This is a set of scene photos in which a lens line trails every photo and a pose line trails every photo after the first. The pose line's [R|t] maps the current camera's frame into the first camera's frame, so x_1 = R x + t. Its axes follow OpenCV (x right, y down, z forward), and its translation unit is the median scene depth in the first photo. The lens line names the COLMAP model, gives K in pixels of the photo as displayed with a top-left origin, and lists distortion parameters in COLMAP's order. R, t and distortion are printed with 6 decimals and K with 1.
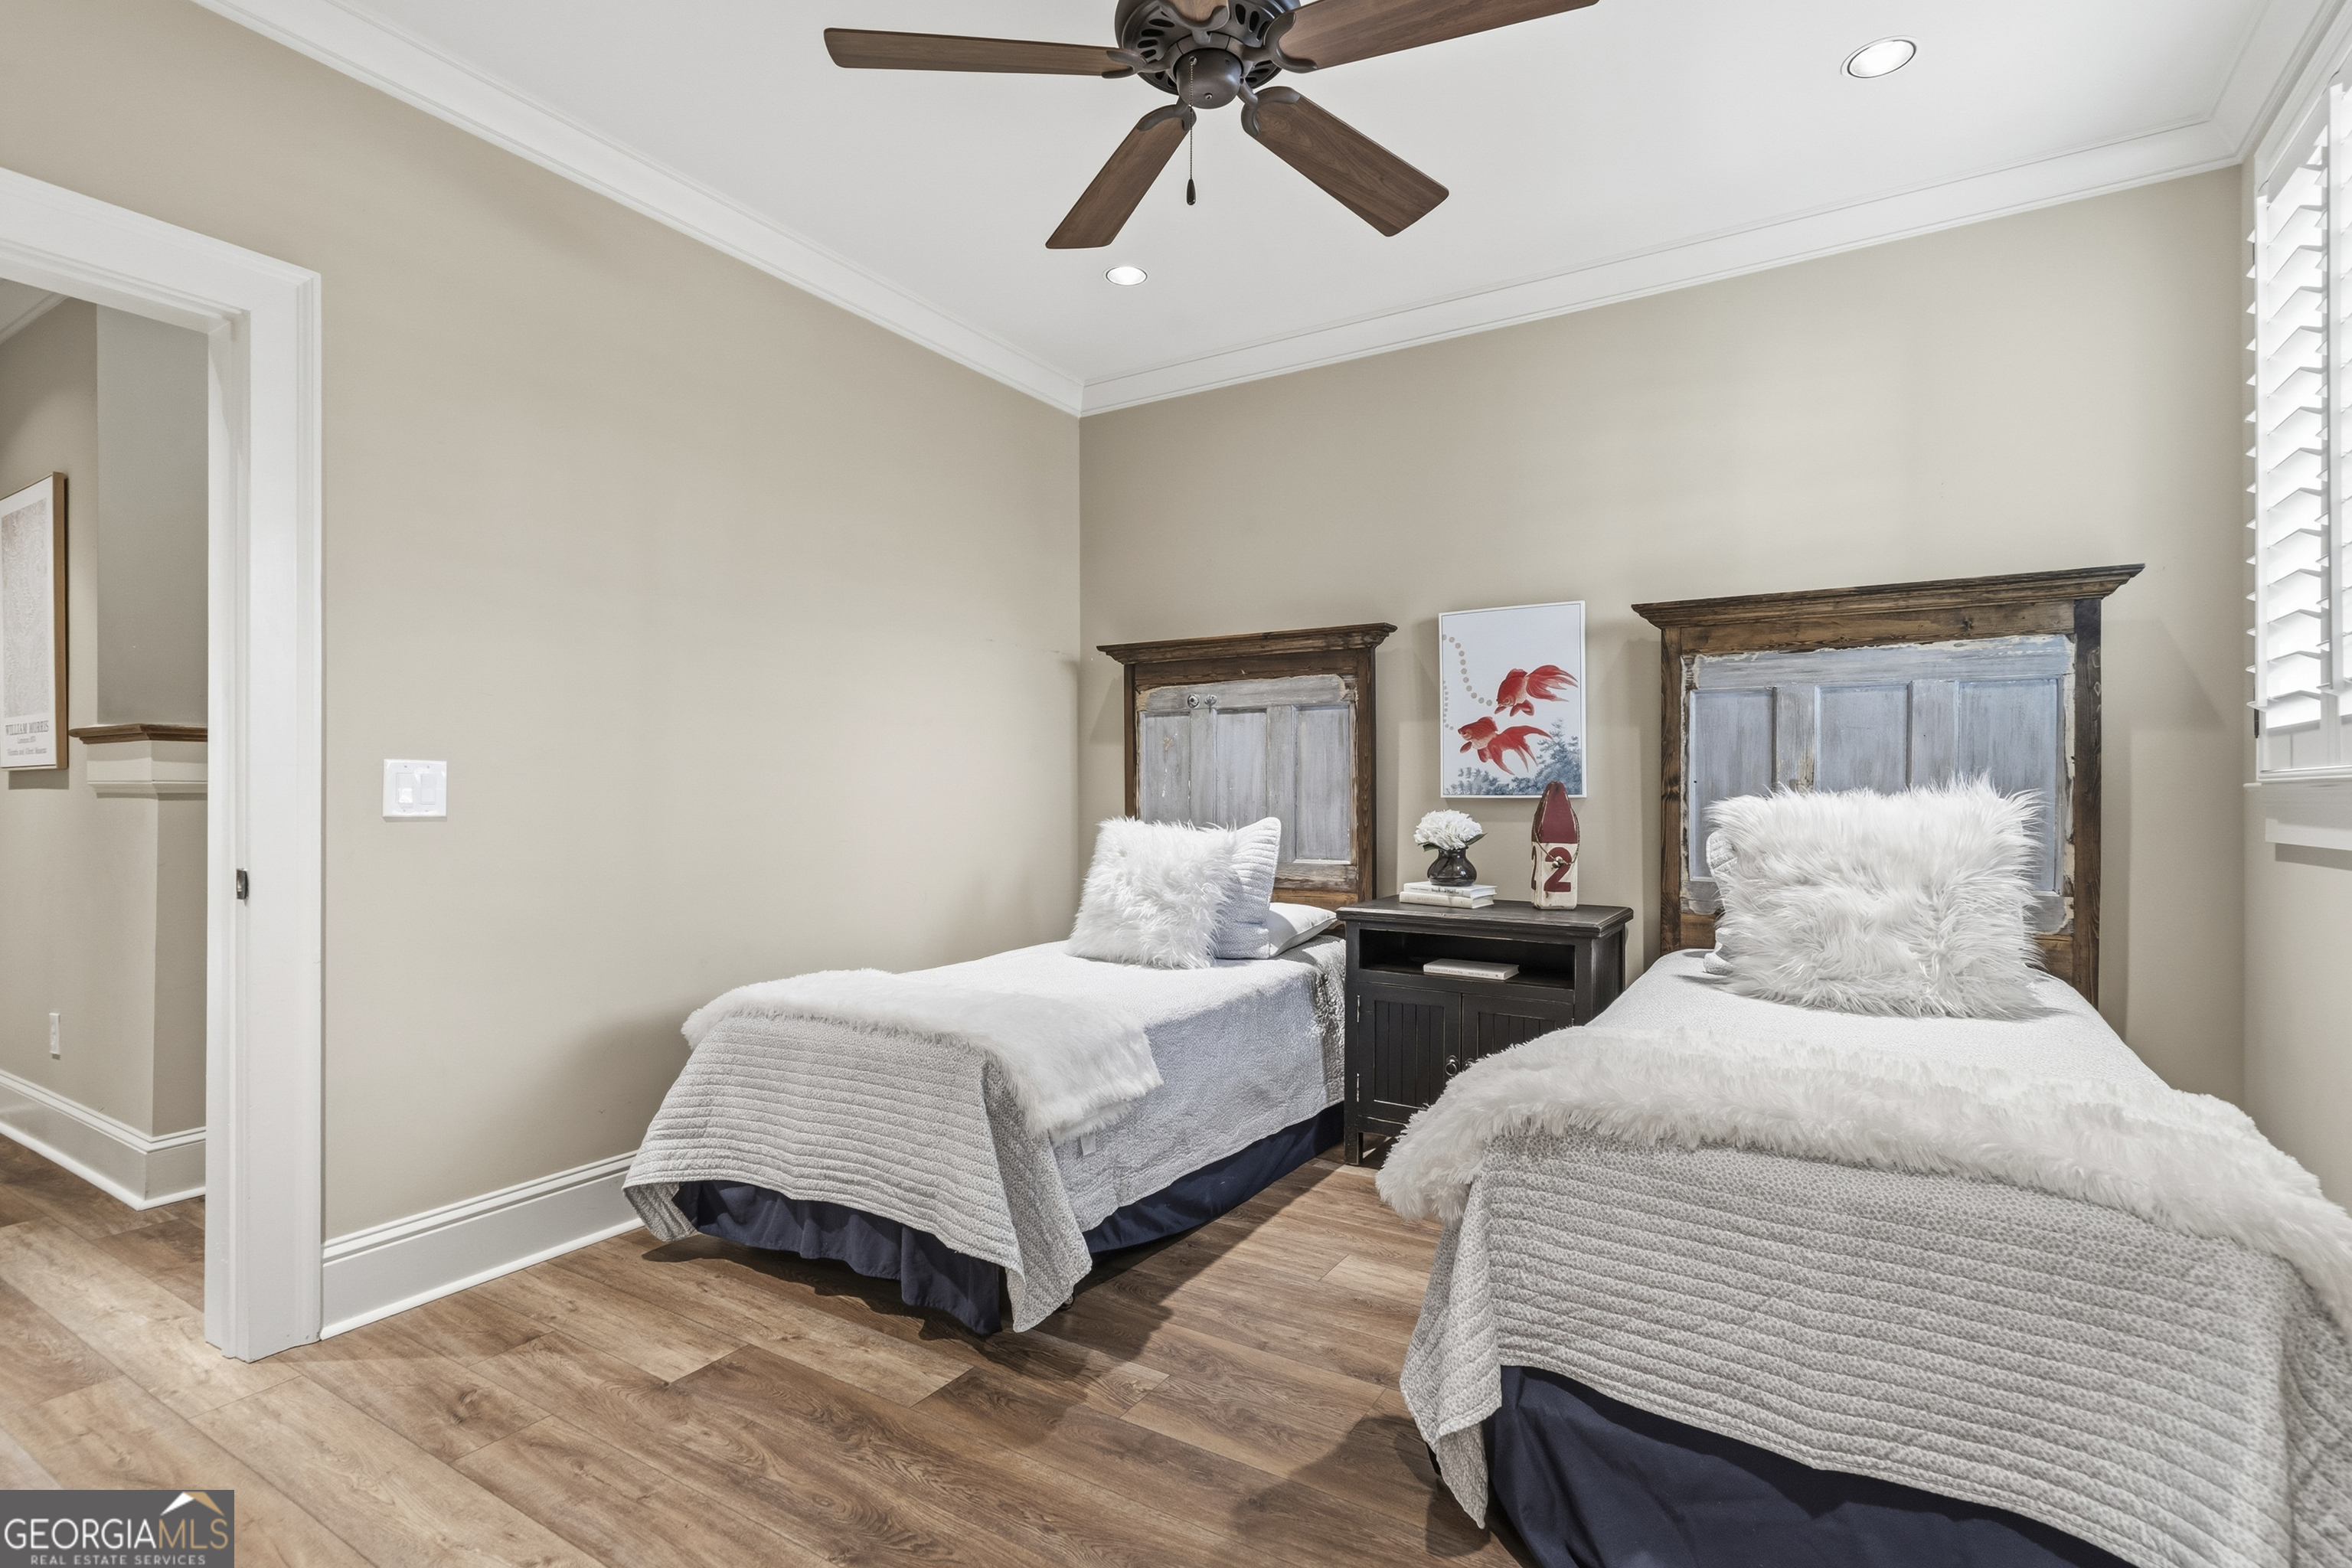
lens RADIAL K [[1121.8, 0, 1176.0], [0, 1121.8, 784.0], [0, 0, 1]] dist [-0.000033, 0.000015]
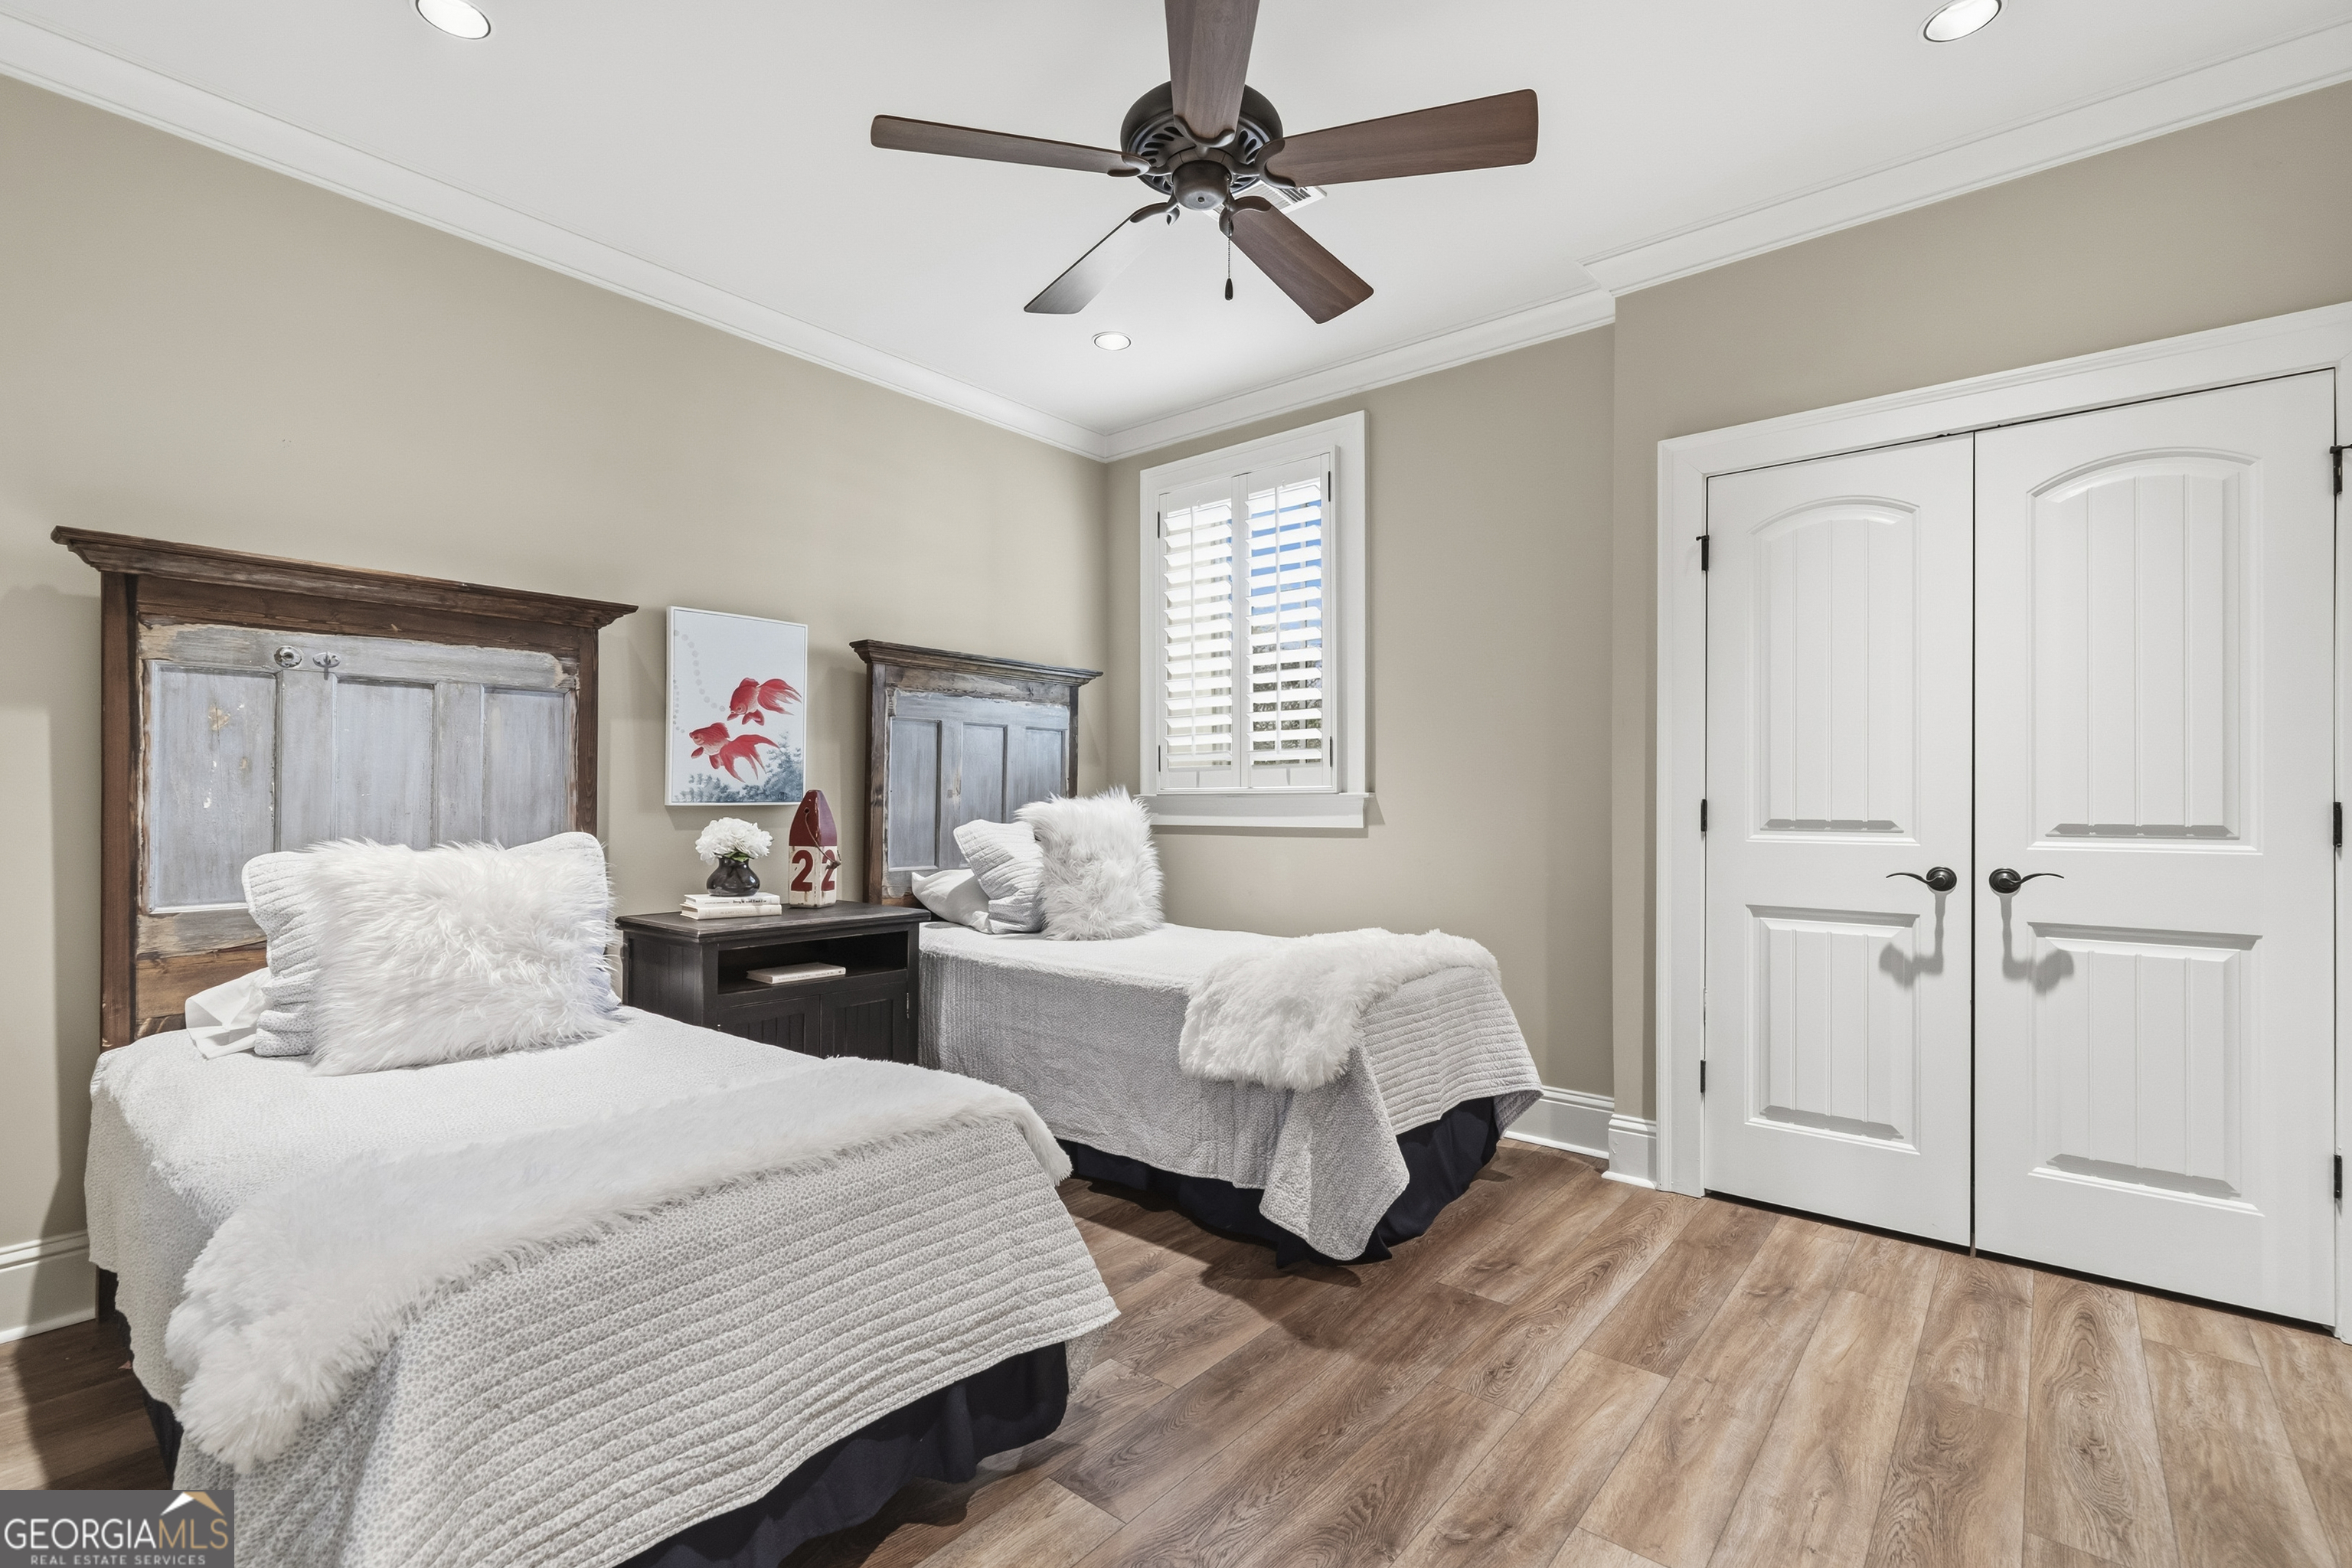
lens RADIAL K [[1056.2, 0, 1176.0], [0, 1056.2, 784.0], [0, 0, 1]] dist [-0.000562, -0.000326]
pose [[0.138637, 0.011336, 0.990278, -0.589535], [-0.008619, 0.999910, -0.010240, -0.000304], [-0.990306, -0.007115, 0.138722, 0.484484]]
